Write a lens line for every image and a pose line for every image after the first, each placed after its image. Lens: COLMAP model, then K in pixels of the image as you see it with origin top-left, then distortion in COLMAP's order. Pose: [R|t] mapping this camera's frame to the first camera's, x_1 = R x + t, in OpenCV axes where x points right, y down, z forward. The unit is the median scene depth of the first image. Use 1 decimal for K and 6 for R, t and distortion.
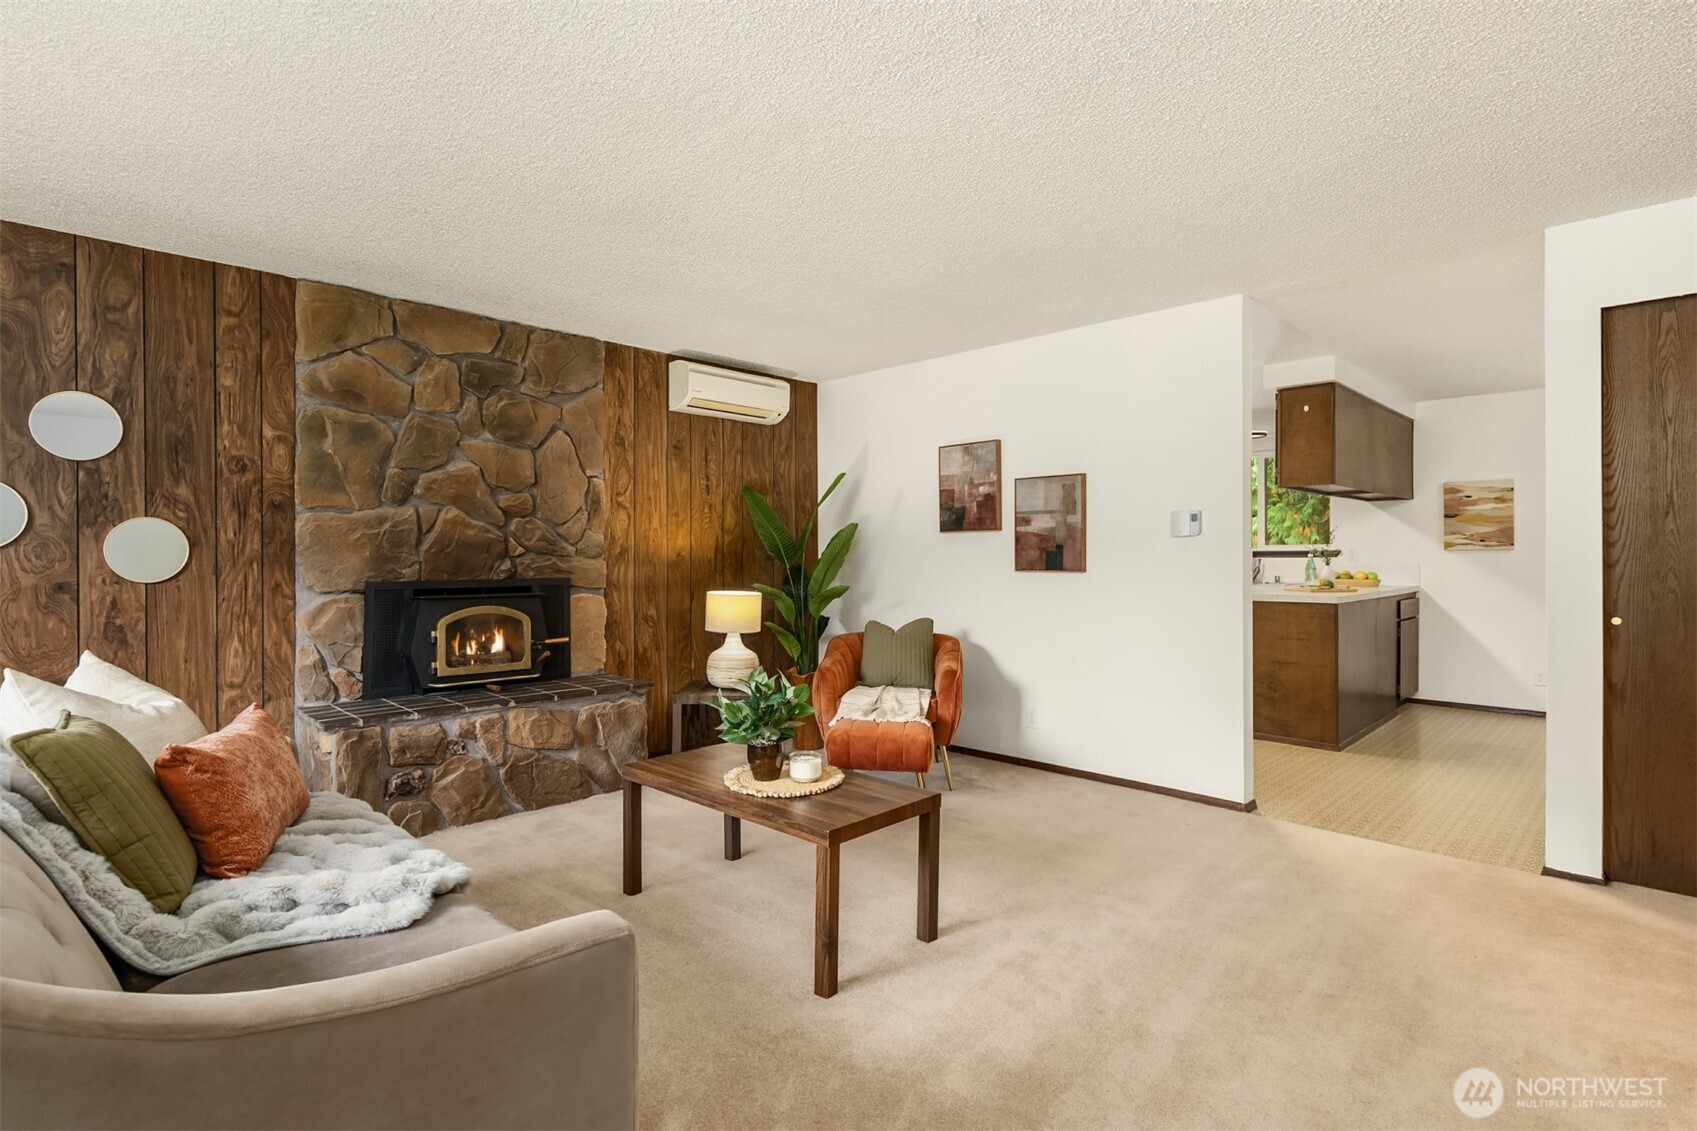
lens RADIAL K [[817.6, 0, 818.3], [0, 817.6, 564.9], [0, 0, 1]] dist [0.001384, -0.000066]
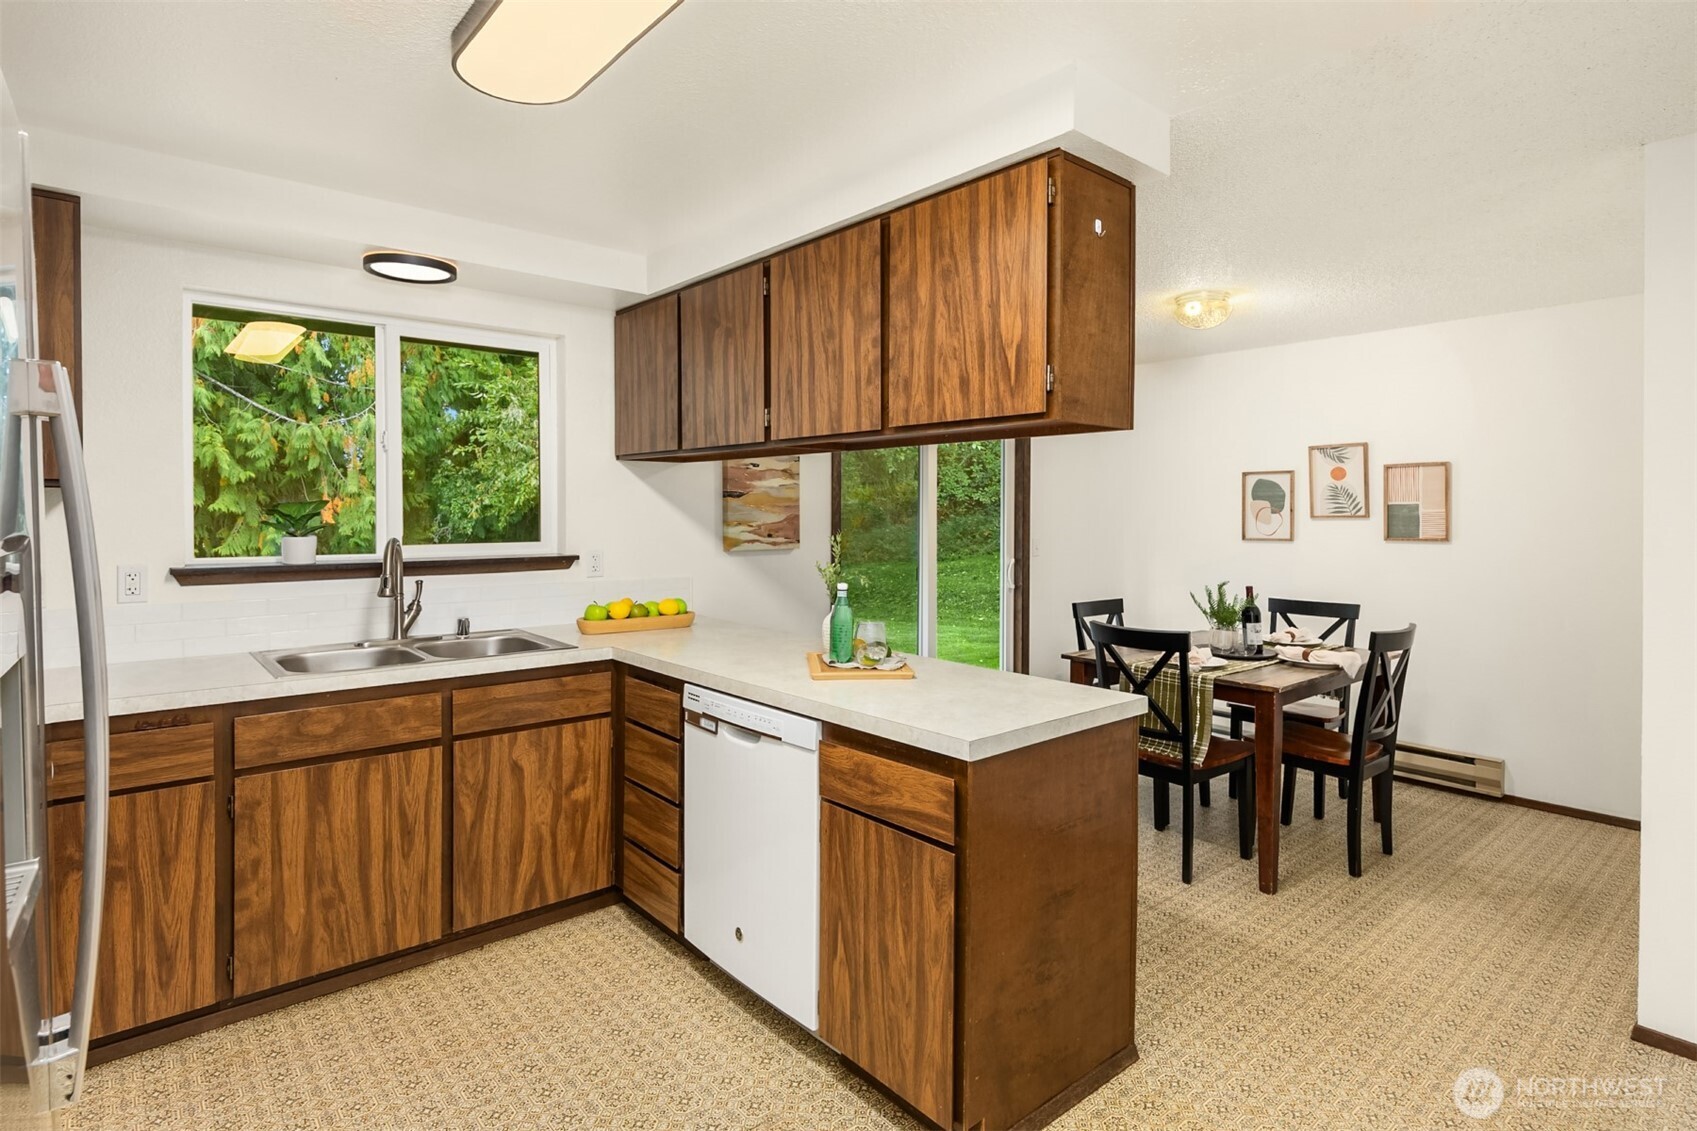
lens RADIAL K [[852.8, 0, 899.9], [0, 852.8, 518.8], [0, 0, 1]] dist [0.000656, 0.000501]
pose [[0.040966, -0.001945, 0.999159, 0.144639], [0.009875, 0.999950, 0.001542, -0.041679], [-0.999112, 0.009804, 0.040983, 0.848552]]
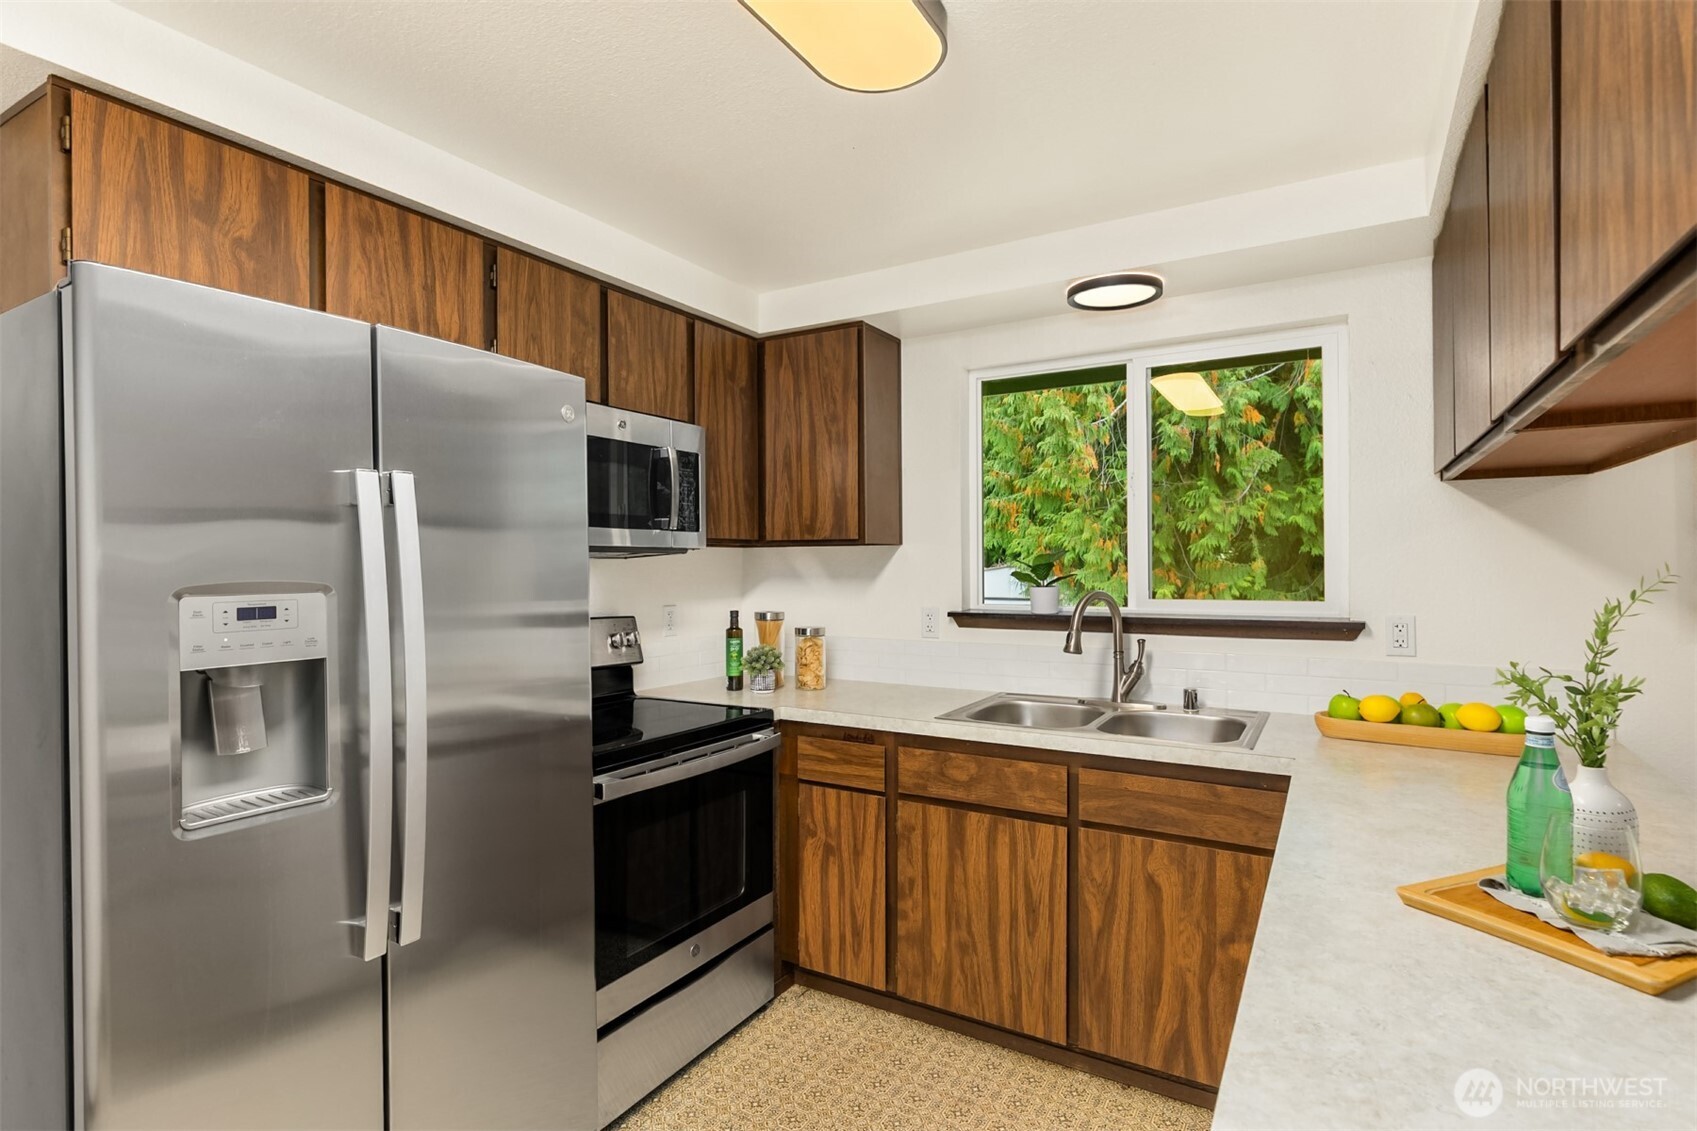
lens RADIAL K [[880.9, 0, 797.8], [0, 880.9, 566.0], [0, 0, 1]] dist [0.003052, 0.000866]
pose [[0.973054, -0.000568, 0.230577, 0.345501], [0.002947, 0.999946, -0.009974, -0.041546], [-0.230559, 0.010385, 0.973003, 0.749202]]
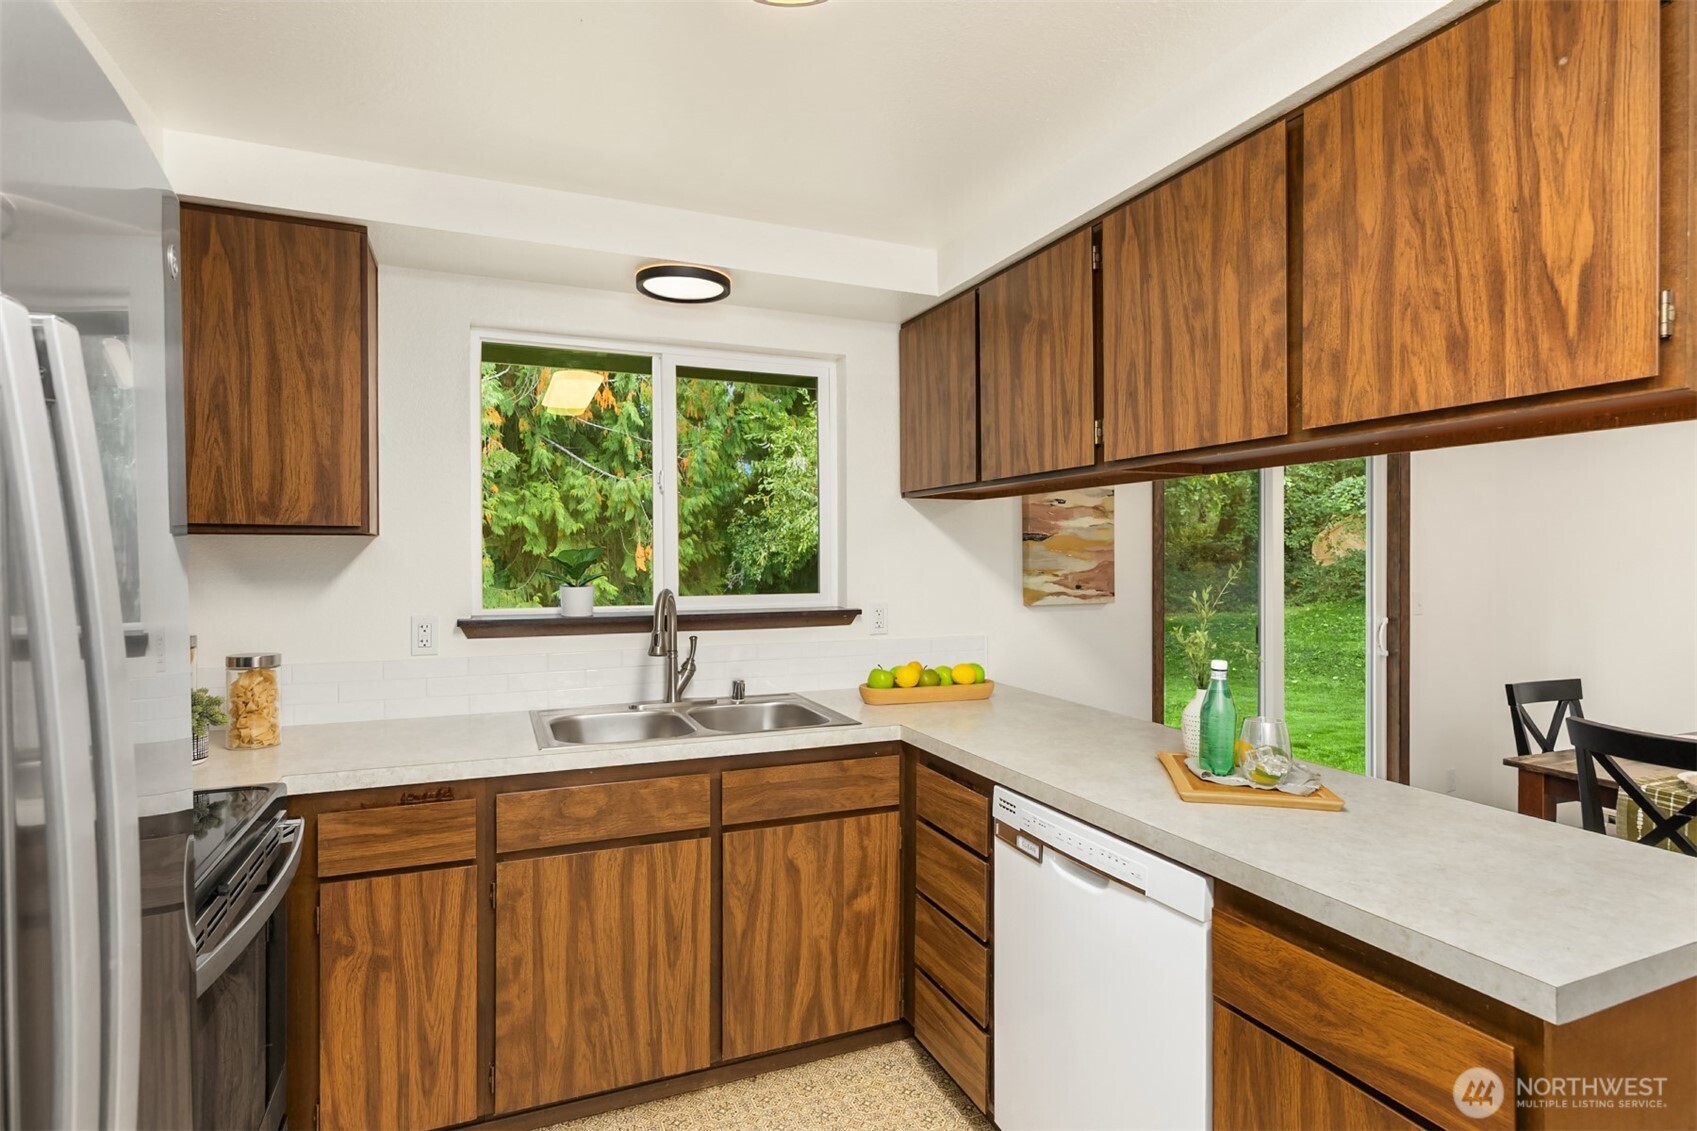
lens RADIAL K [[873.4, 0, 895.2], [0, 873.4, 561.9], [0, 0, 1]] dist [0.002799, 0.000757]
pose [[0.349699, 0.001356, 0.936861, 0.238645], [0.010783, 0.999927, -0.005472, -0.042727], [-0.936800, 0.012016, 0.349659, 0.890880]]
